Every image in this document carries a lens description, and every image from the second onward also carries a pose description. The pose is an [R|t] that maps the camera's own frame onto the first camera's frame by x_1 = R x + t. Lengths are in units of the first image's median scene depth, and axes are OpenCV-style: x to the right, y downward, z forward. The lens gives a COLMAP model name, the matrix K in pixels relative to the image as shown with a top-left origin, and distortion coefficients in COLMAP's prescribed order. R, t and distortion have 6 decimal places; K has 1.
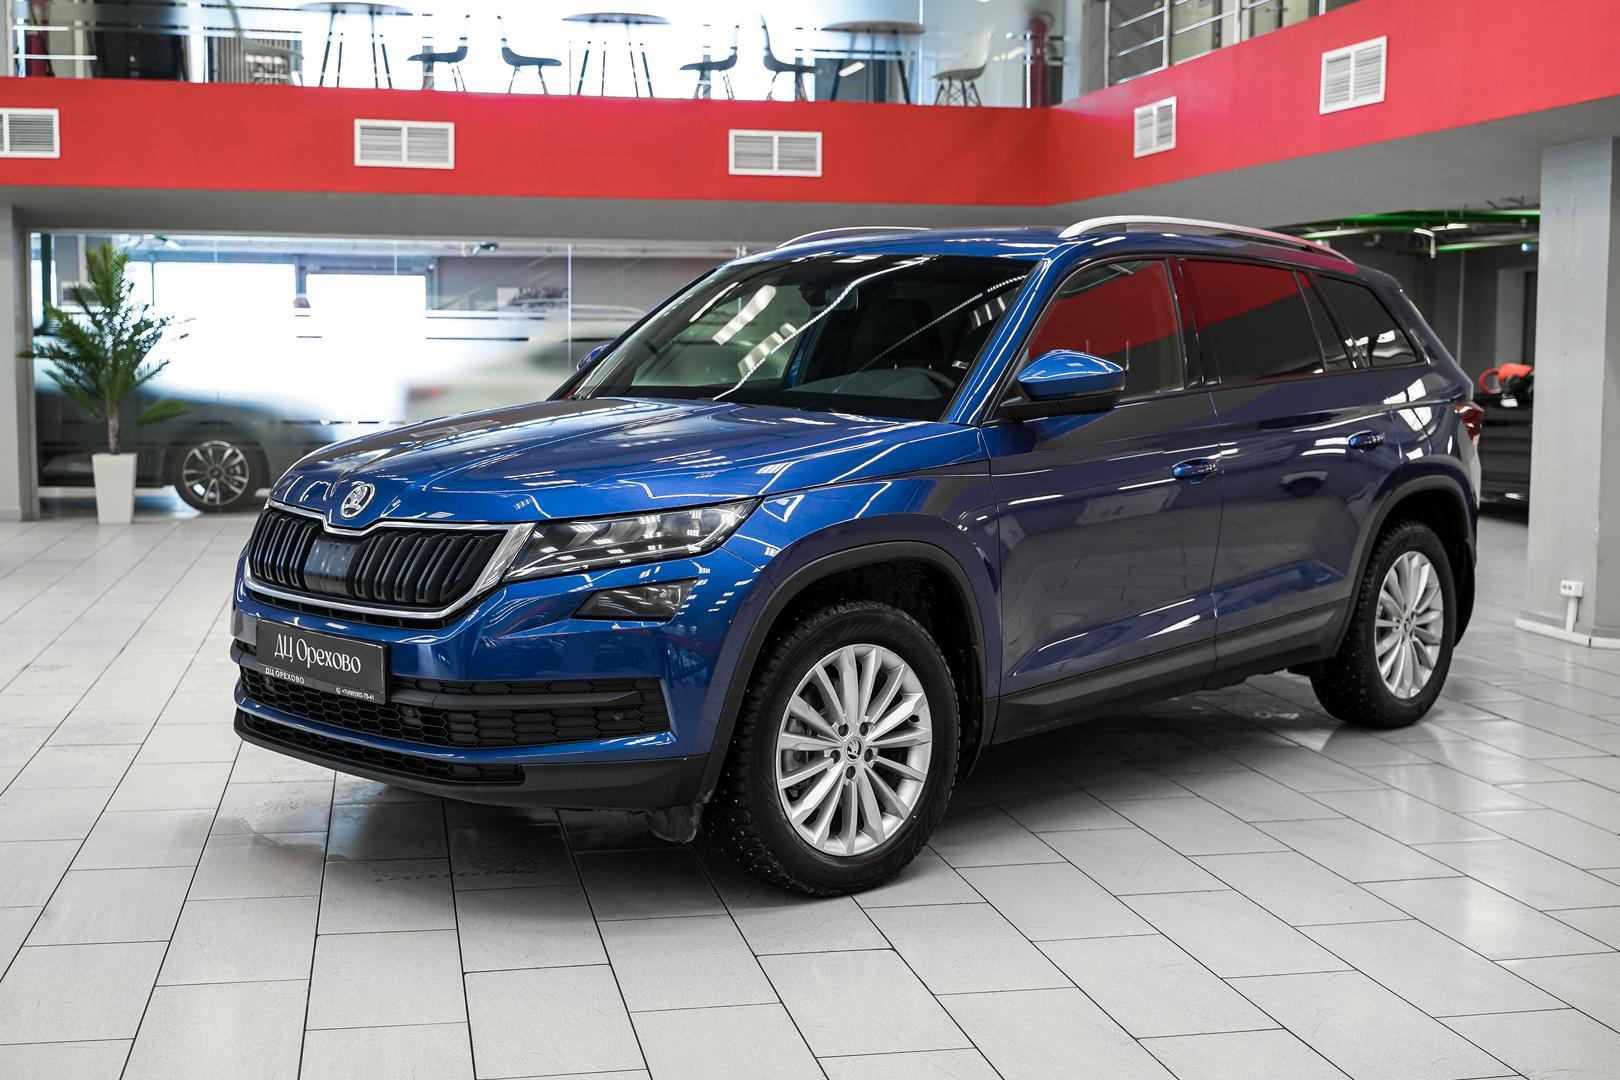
lens RADIAL K [[1896.3, 0, 810.0], [0, 1896.3, 540.0], [0, 0, 1]] dist [0.111433, -0.029430]
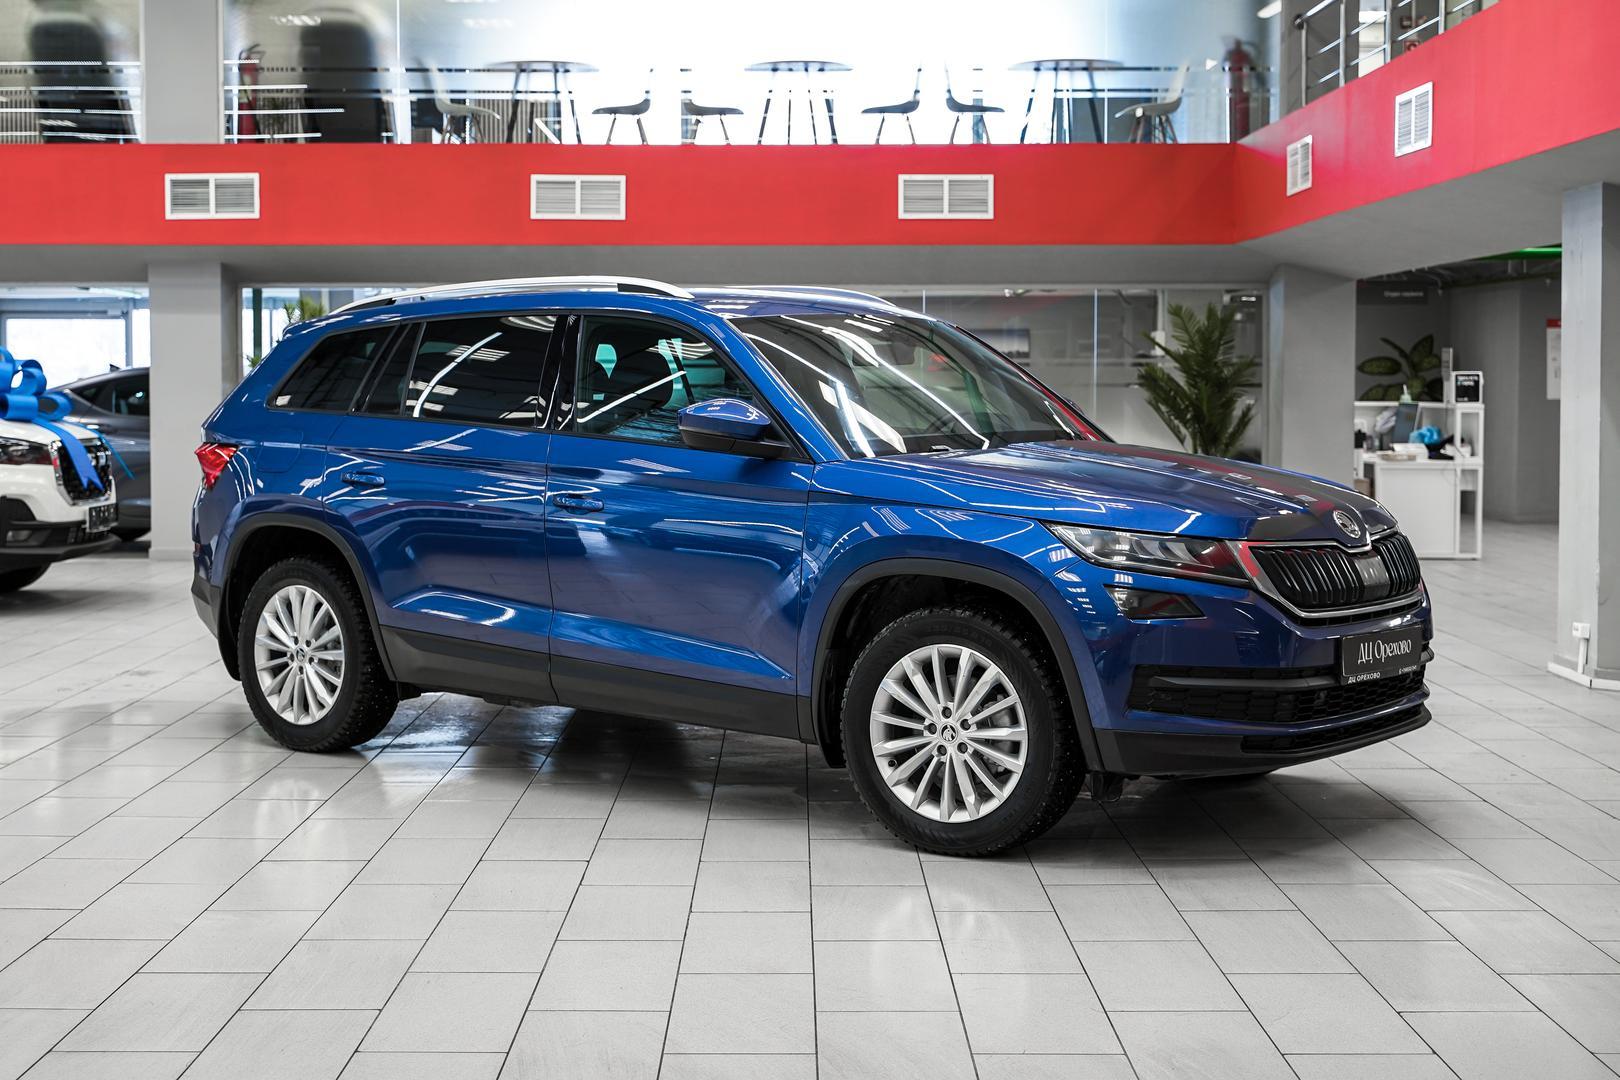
lens RADIAL K [[2165.3, 0, 794.7], [0, 2165.3, 537.0], [0, 0, 1]] dist [0.161203, 0.023656]
pose [[0.984485, 0.008727, -0.175251, 0.104554], [-0.015312, 0.999225, -0.036257, 0.015749], [0.174799, 0.038378, 0.983856, -0.119031]]
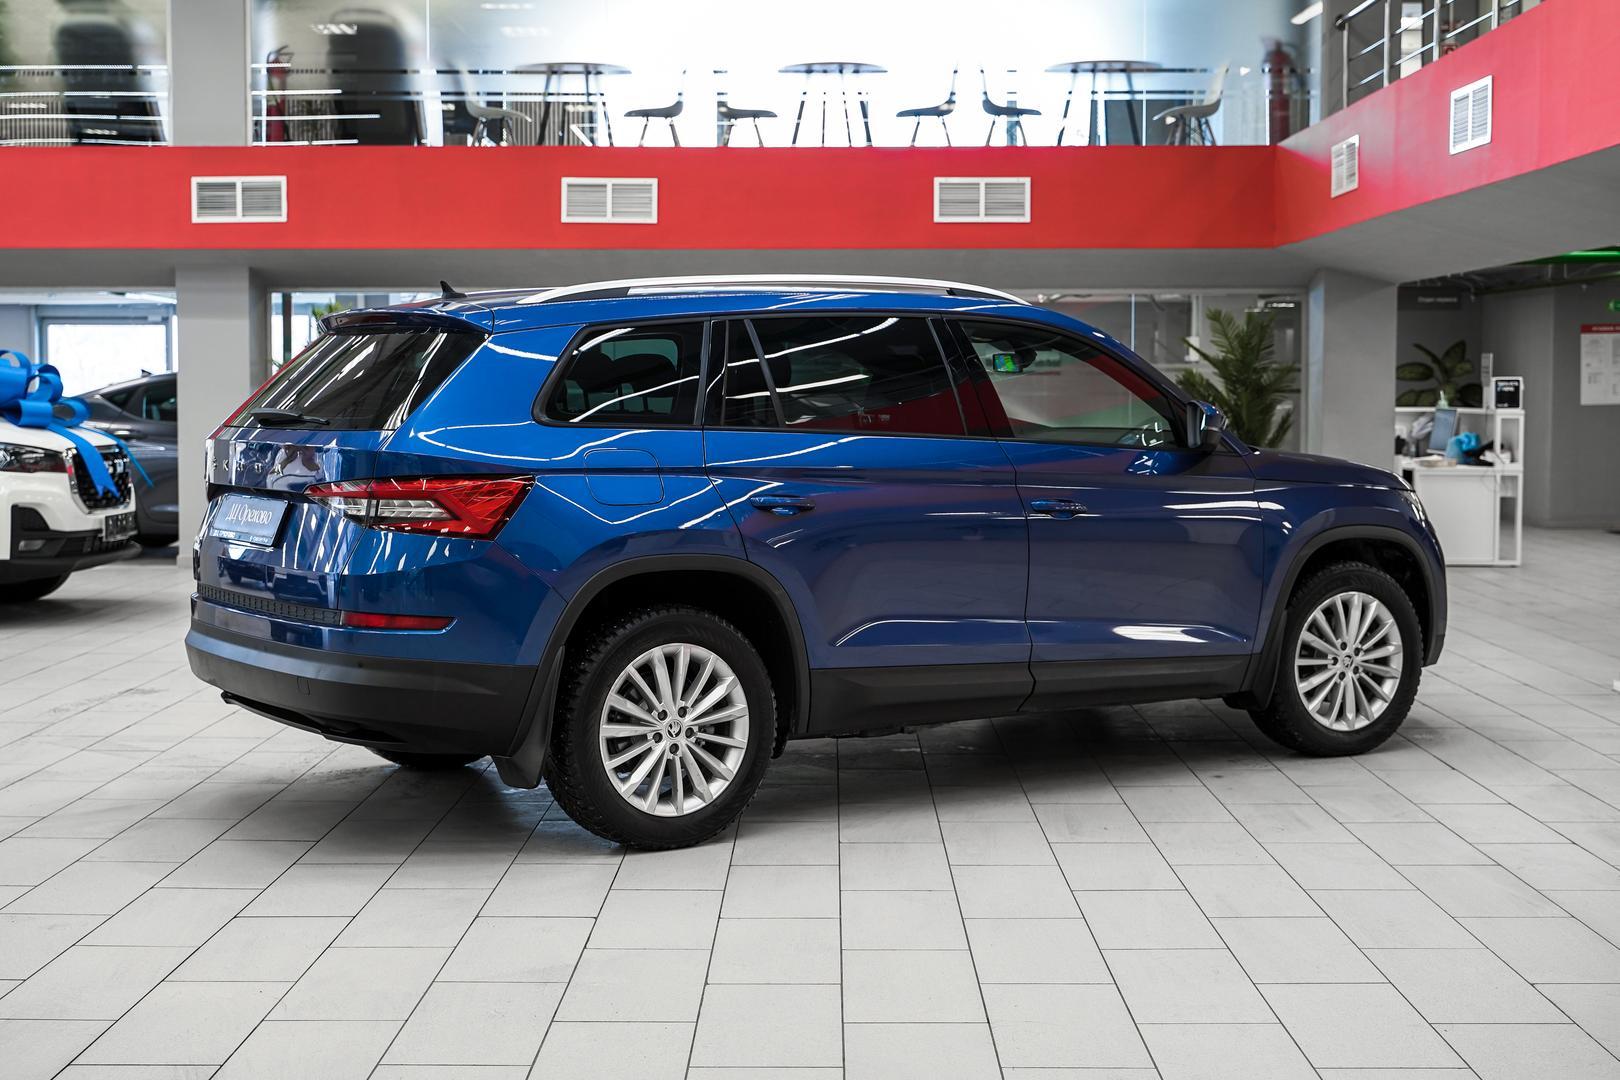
lens RADIAL K [[2109.1, 0, 816.6], [0, 2109.1, 541.5], [0, 0, 1]] dist [0.146297, -0.033205]
pose [[0.983317, 0.009815, -0.181633, 0.097838], [-0.016342, 0.999272, -0.034471, 0.010732], [0.181162, 0.036865, 0.982762, -0.075985]]
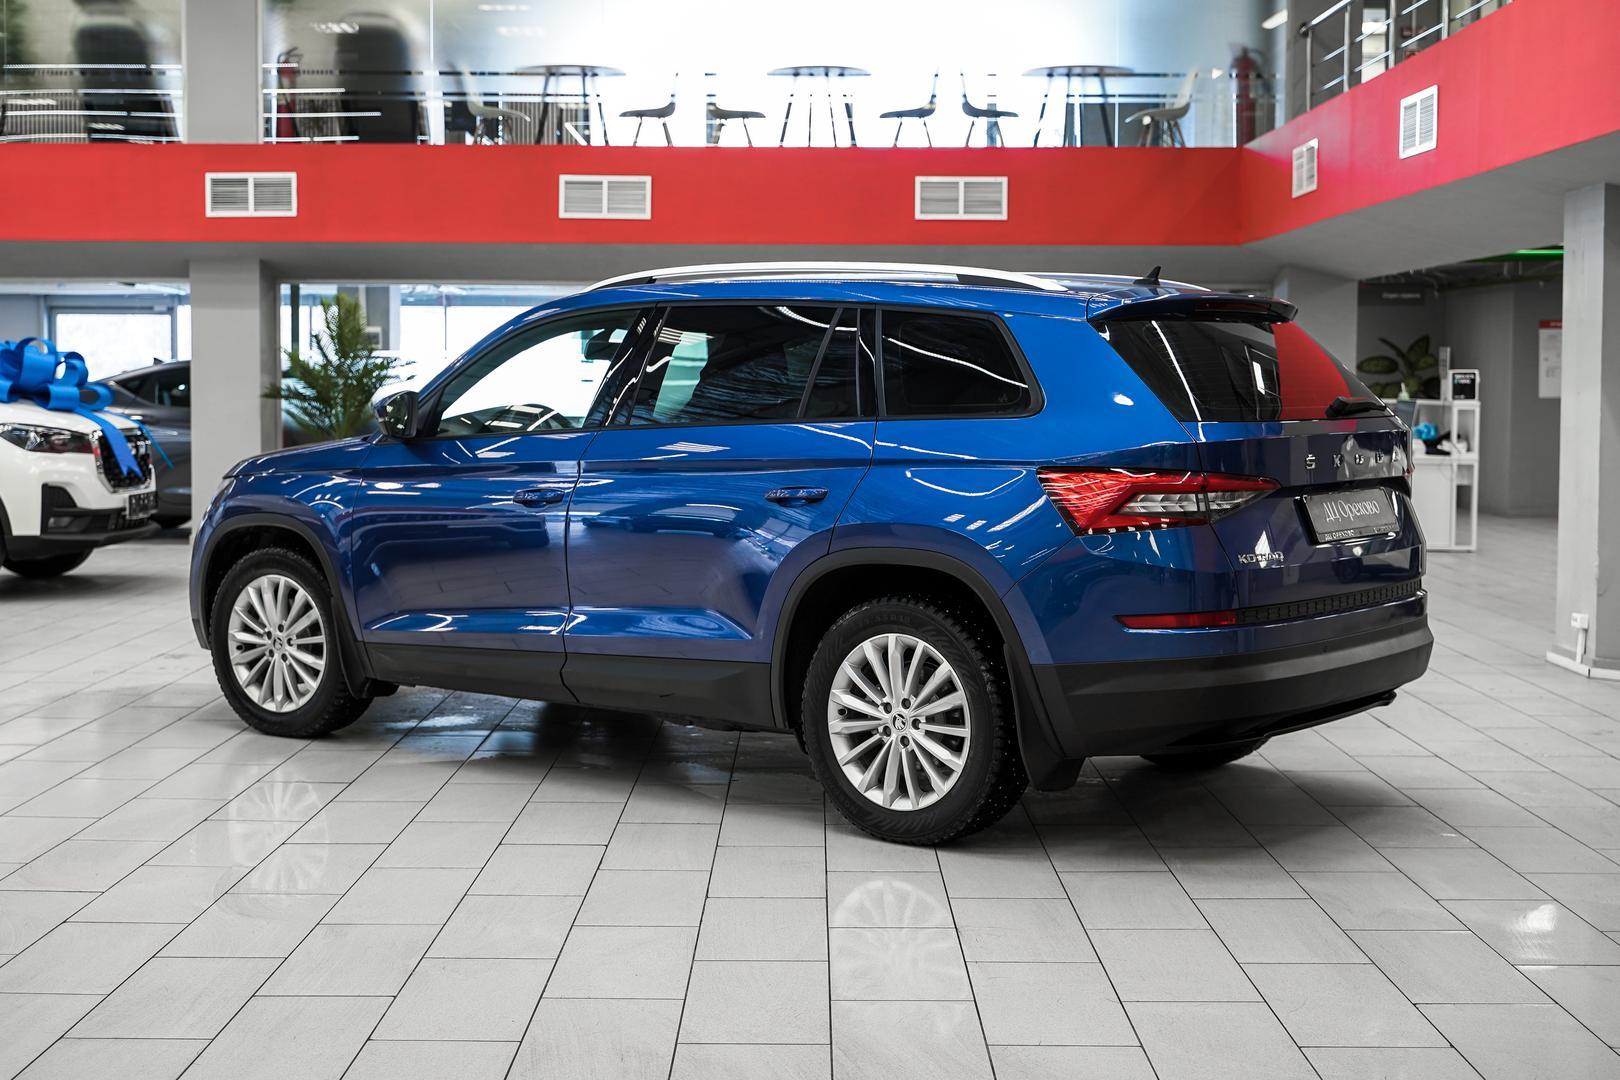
lens RADIAL K [[2071.2, 0, 810.0], [0, 2071.2, 540.0], [0, 0, 1]] dist [0.151563, 0.008219]
pose [[0.984107, 0.014091, -0.177016, 0.102664], [-0.019759, 0.999346, -0.030296, 0.015585], [0.176473, 0.033312, 0.983742, -0.106571]]
